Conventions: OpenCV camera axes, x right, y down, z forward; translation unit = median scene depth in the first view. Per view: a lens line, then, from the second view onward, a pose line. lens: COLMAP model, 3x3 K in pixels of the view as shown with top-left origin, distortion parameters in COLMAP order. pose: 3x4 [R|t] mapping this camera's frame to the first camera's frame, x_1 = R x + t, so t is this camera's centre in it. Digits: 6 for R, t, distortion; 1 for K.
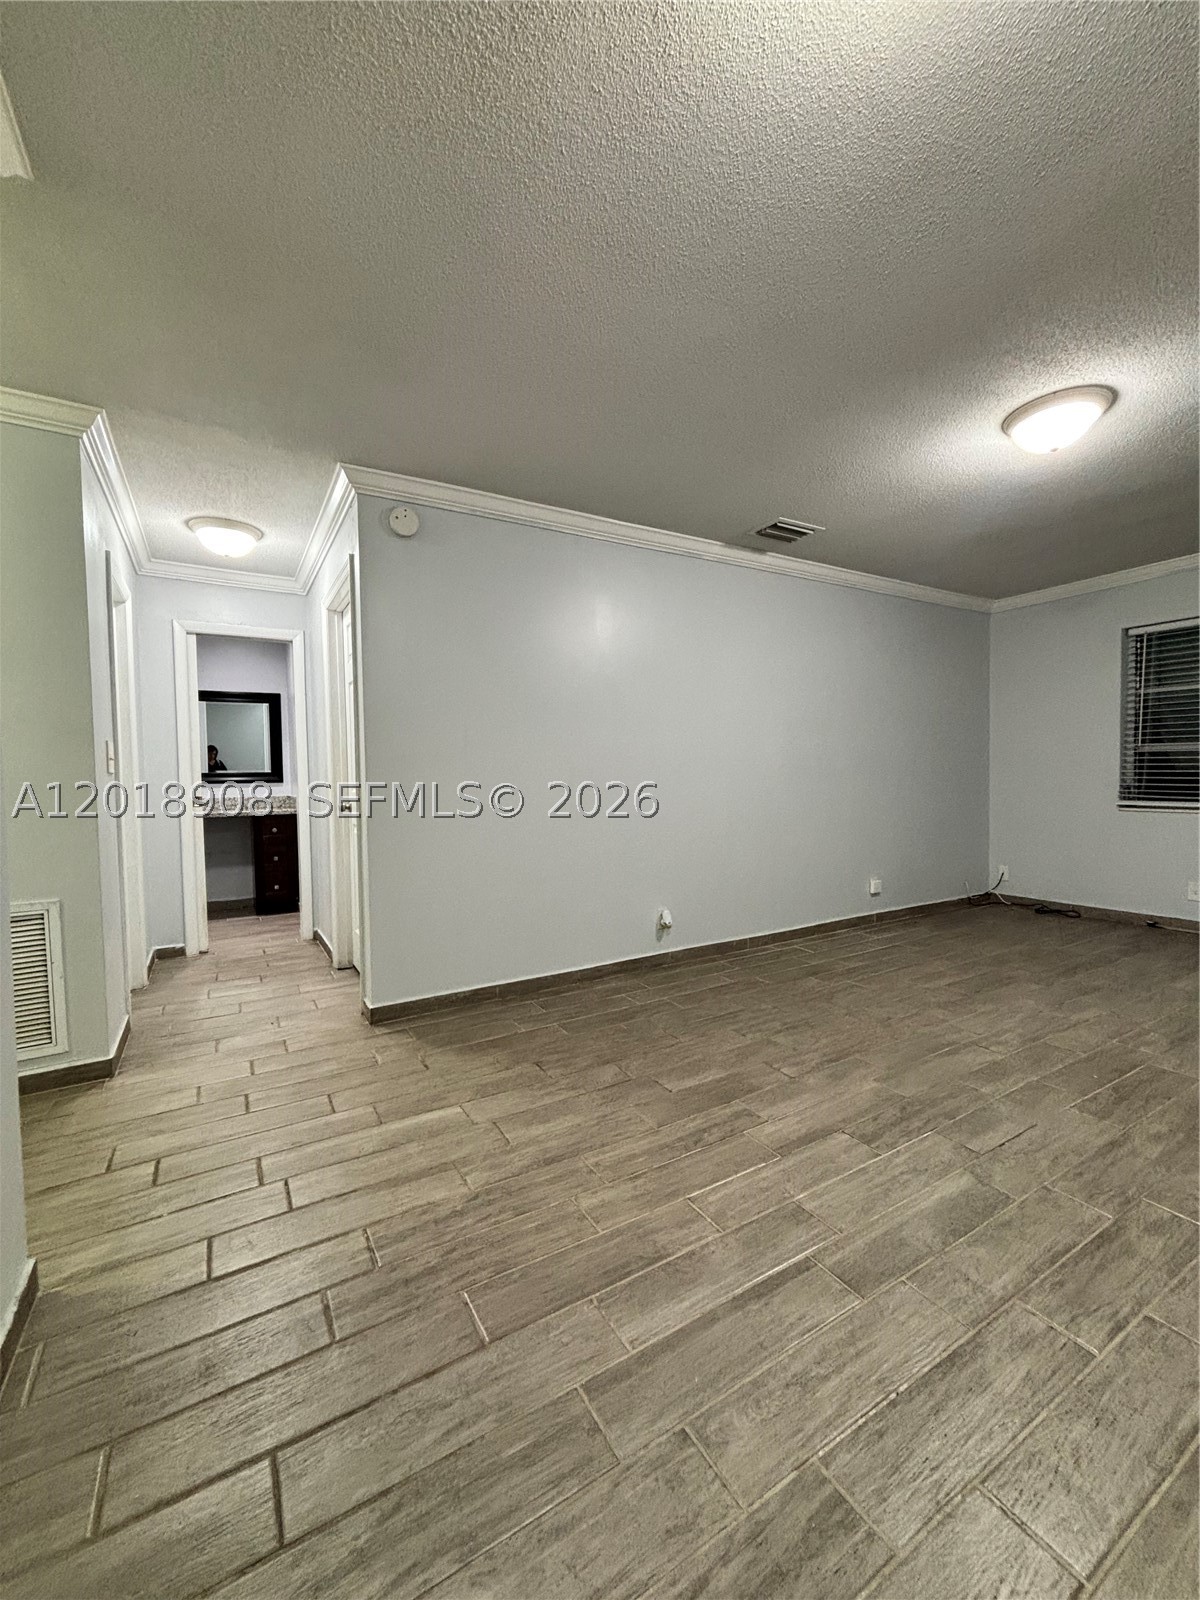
lens RADIAL K [[652.0, 0, 600.5], [0, 652.0, 799.3], [0, 0, 1]] dist [0.001075, 0.001282]
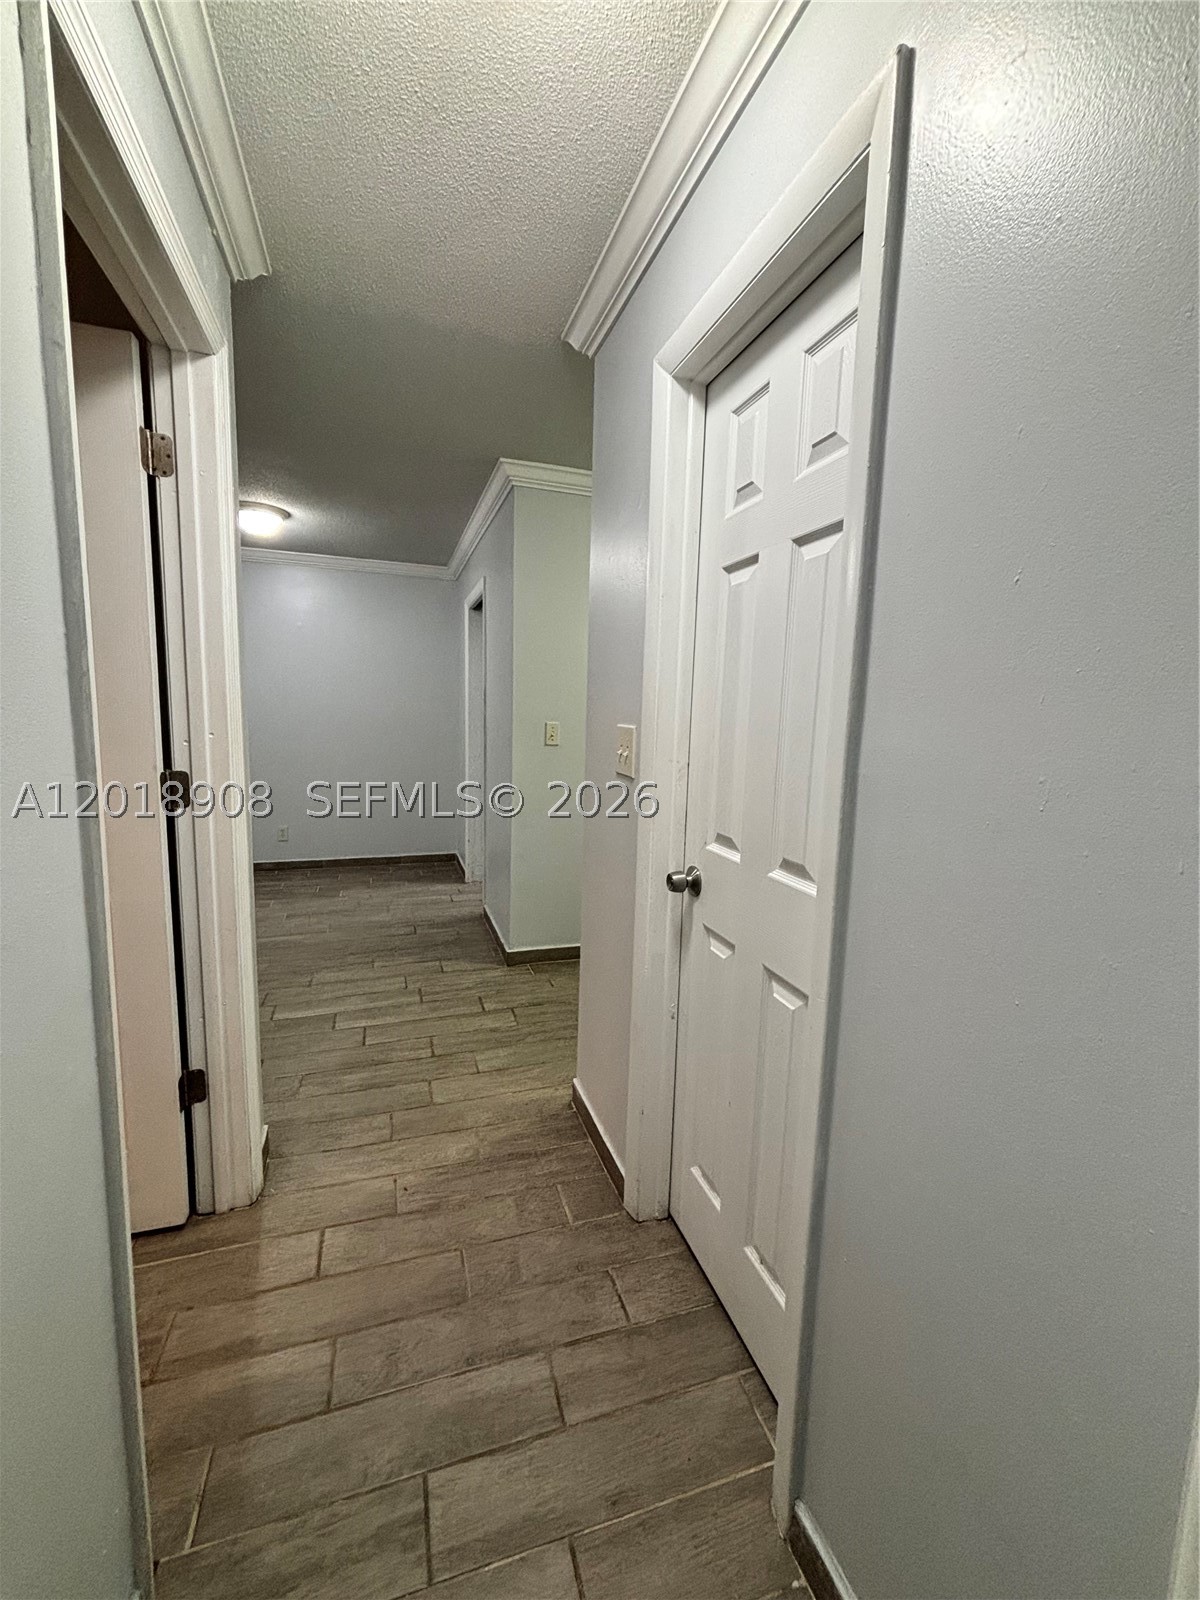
lens RADIAL K [[652.0, 0, 600.8], [0, 652.0, 798.3], [0, 0, 1]] dist [0.001075, 0.001282]
pose [[-0.978685, -0.044363, 0.200519, -1.281625], [-0.011999, 0.987074, 0.159818, -0.177036], [-0.205017, 0.154006, -0.966566, 2.434927]]
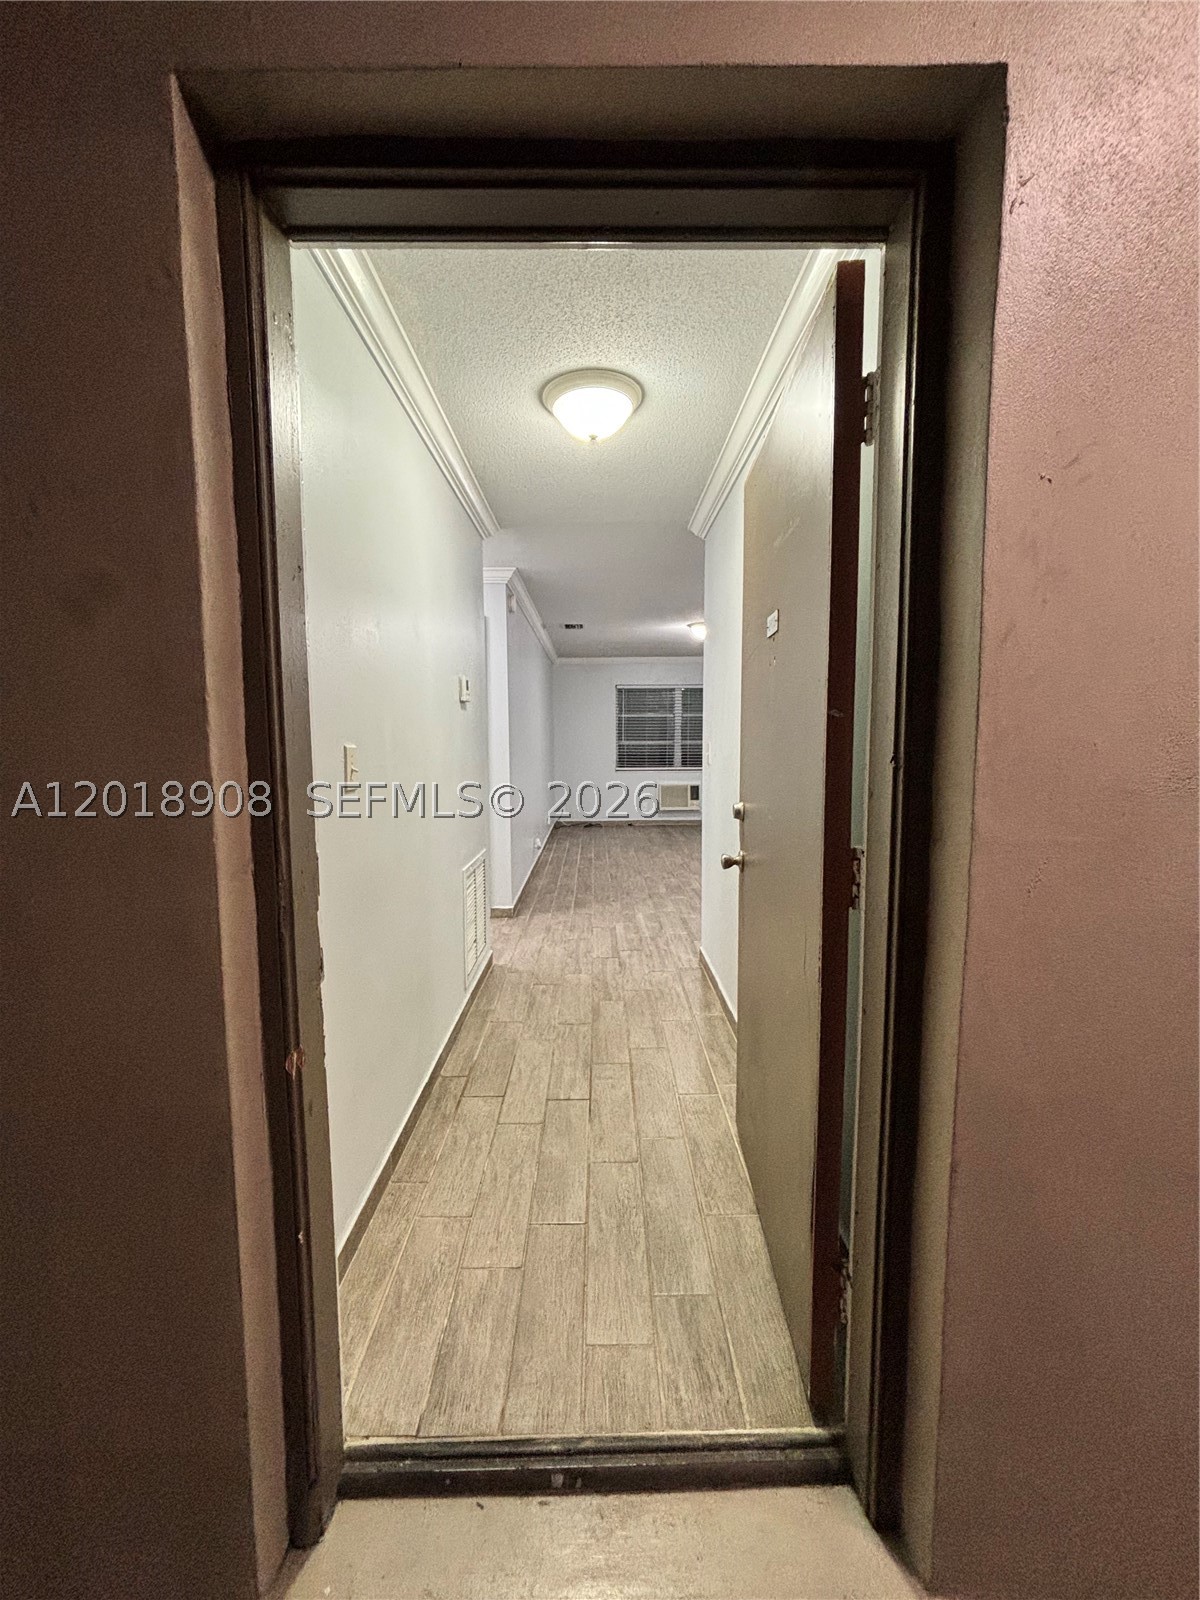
lens RADIAL K [[652.0, 0, 601.9], [0, 652.0, 798.1], [0, 0, 1]] dist [0.001075, 0.001282]
pose [[0.496769, -0.066814, 0.865307, -2.591951], [0.036886, 0.997757, 0.055865, -0.048185], [-0.867099, 0.004166, 0.498119, 0.019189]]
